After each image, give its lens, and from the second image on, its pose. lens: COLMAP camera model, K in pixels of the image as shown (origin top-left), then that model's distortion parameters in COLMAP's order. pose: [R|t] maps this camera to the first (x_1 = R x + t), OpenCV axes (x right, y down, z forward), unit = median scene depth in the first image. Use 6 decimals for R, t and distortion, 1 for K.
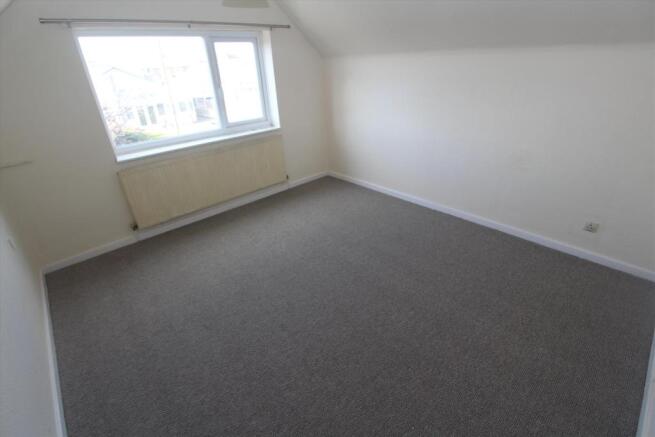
lens RADIAL K [[303.6, 0, 327.5], [0, 303.6, 218.5], [0, 0, 1]] dist [-0.036902, -0.000682]
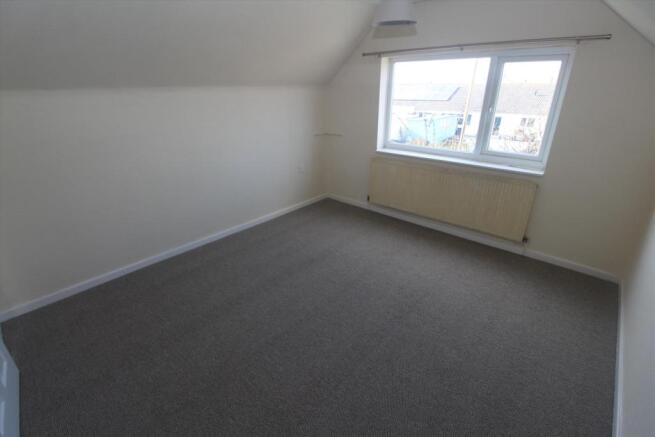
lens RADIAL K [[303.6, 0, 327.5], [0, 303.6, 218.5], [0, 0, 1]] dist [-0.036902, -0.000682]
pose [[0.083385, 0.427032, -0.900384, 0.566661], [-0.450255, 0.822189, 0.348248, -0.265723], [0.888998, 0.376363, 0.260831, 0.452803]]
